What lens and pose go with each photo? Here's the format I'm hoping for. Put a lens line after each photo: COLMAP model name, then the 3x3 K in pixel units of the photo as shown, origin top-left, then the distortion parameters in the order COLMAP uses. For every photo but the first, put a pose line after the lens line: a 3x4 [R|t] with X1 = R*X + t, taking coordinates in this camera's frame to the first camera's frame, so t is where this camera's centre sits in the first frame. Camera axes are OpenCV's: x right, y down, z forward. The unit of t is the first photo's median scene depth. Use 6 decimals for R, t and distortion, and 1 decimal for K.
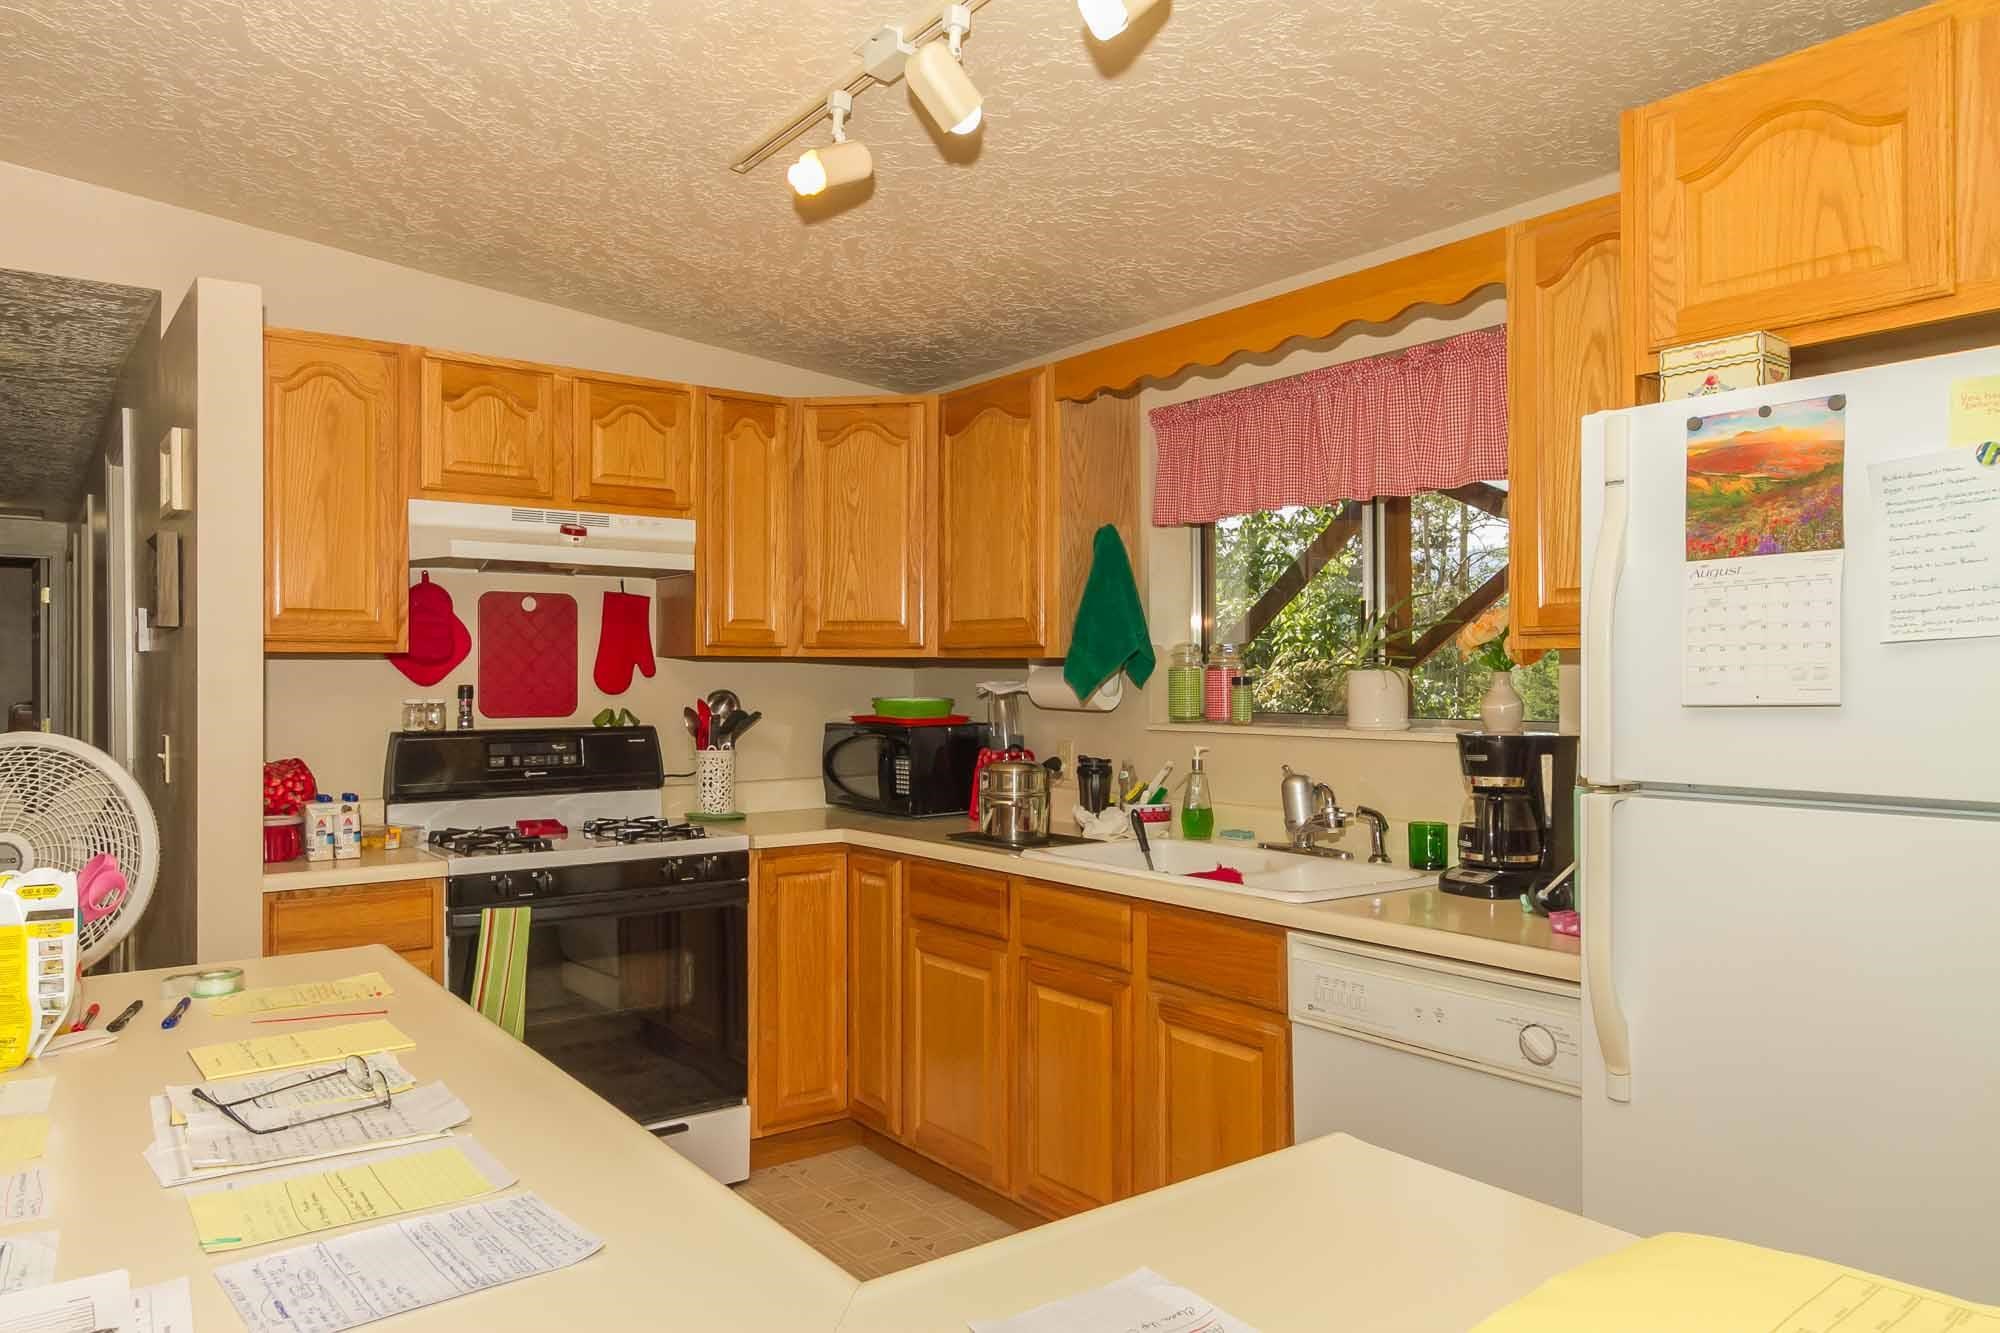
lens RADIAL K [[1360.3, 0, 991.7], [0, 1360.3, 670.0], [0, 0, 1]] dist [0.001721, -0.000547]
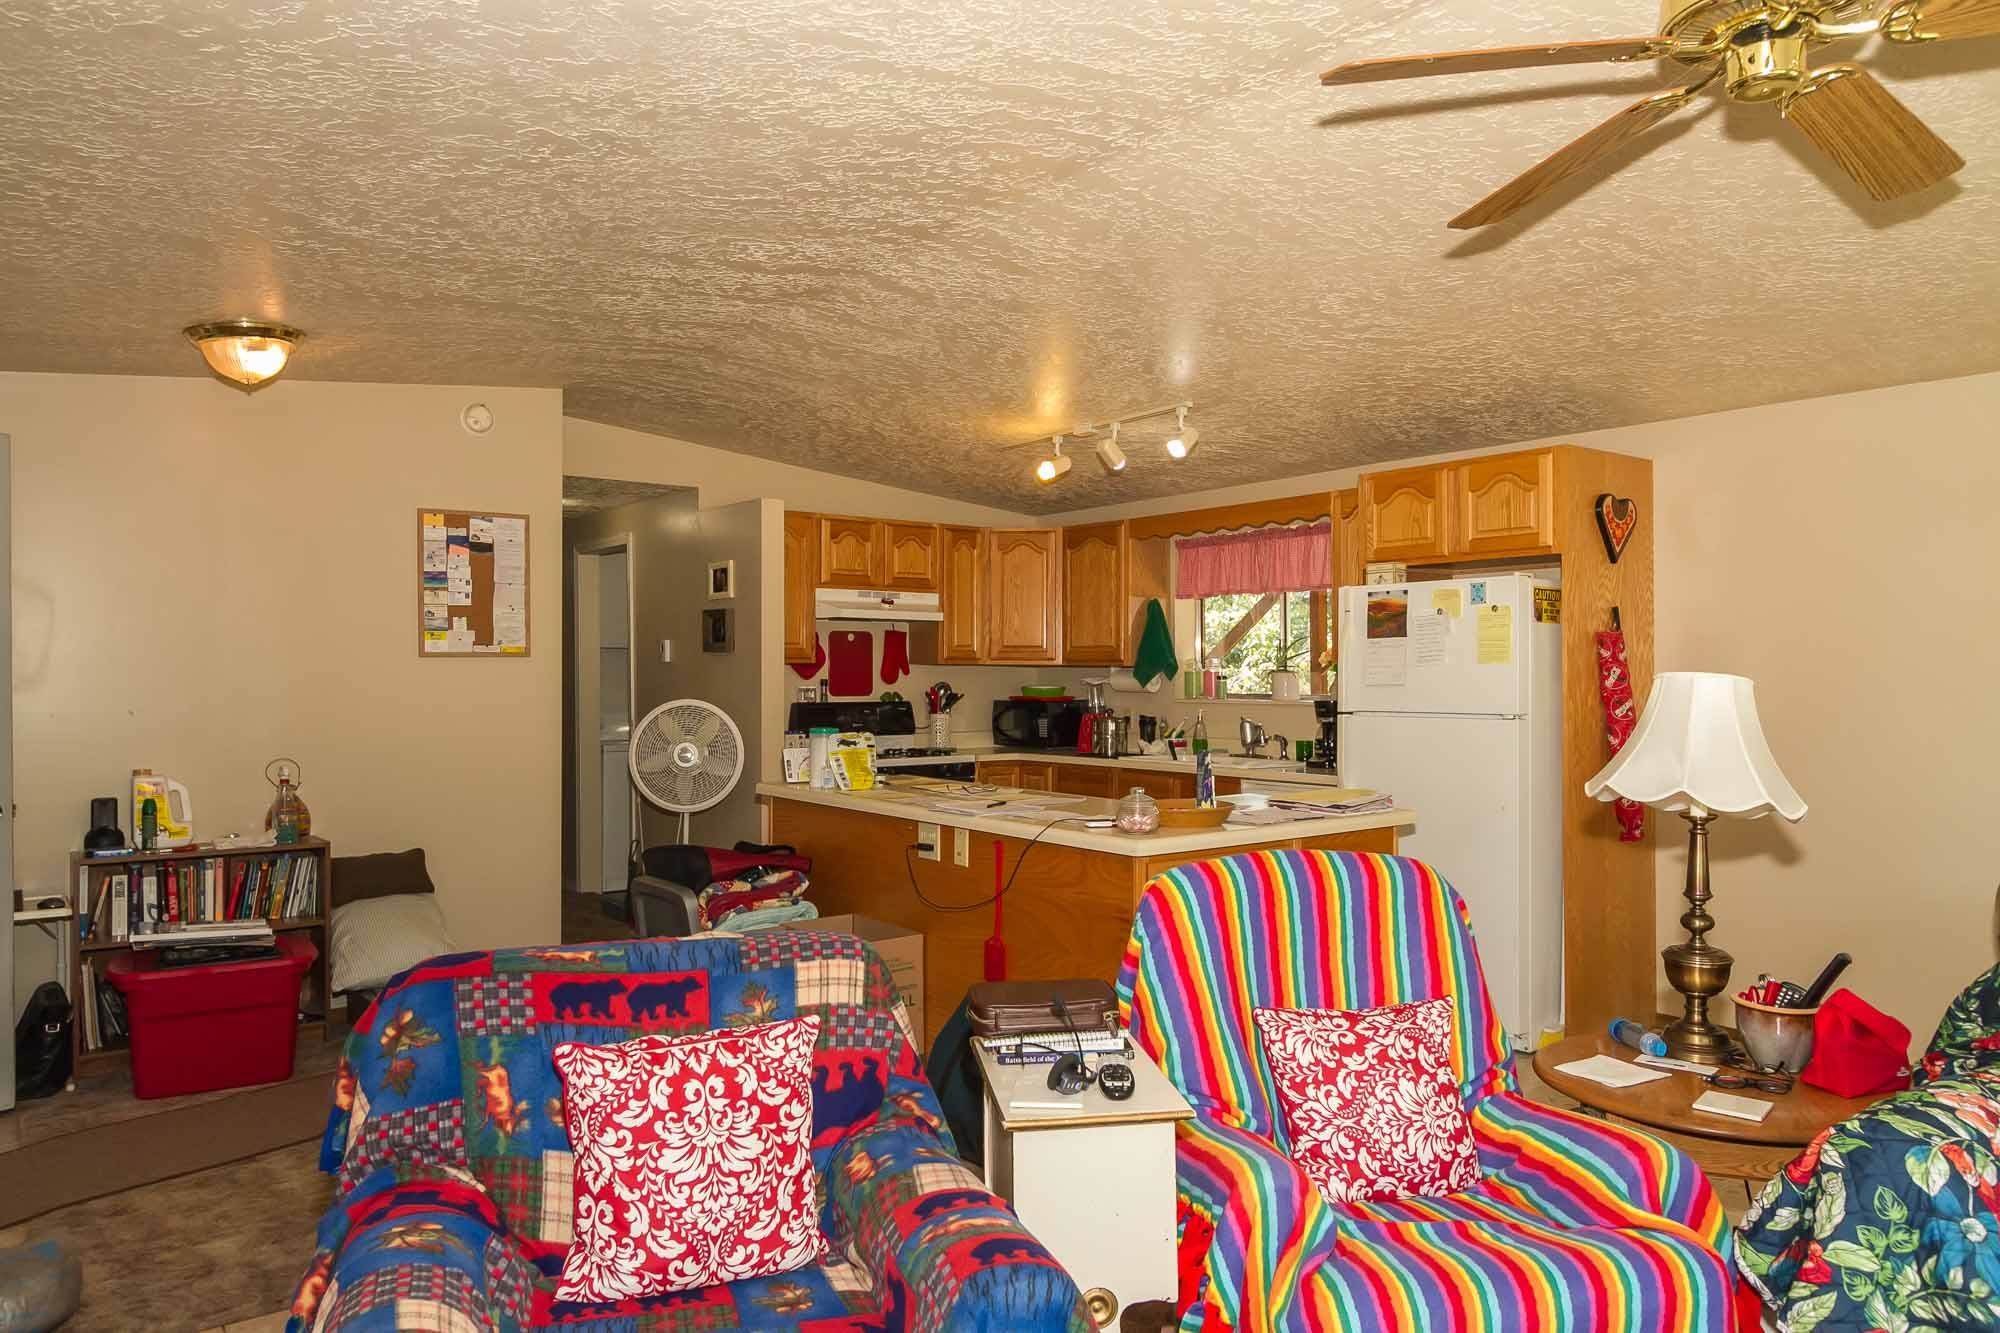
lens RADIAL K [[1360.3, 0, 991.7], [0, 1360.3, 670.0], [0, 0, 1]] dist [0.001721, -0.000547]
pose [[0.999831, 0.001568, 0.018310, -0.183780], [-0.001605, 0.999997, 0.002004, -0.006382], [-0.018307, -0.002033, 0.999830, -0.958107]]
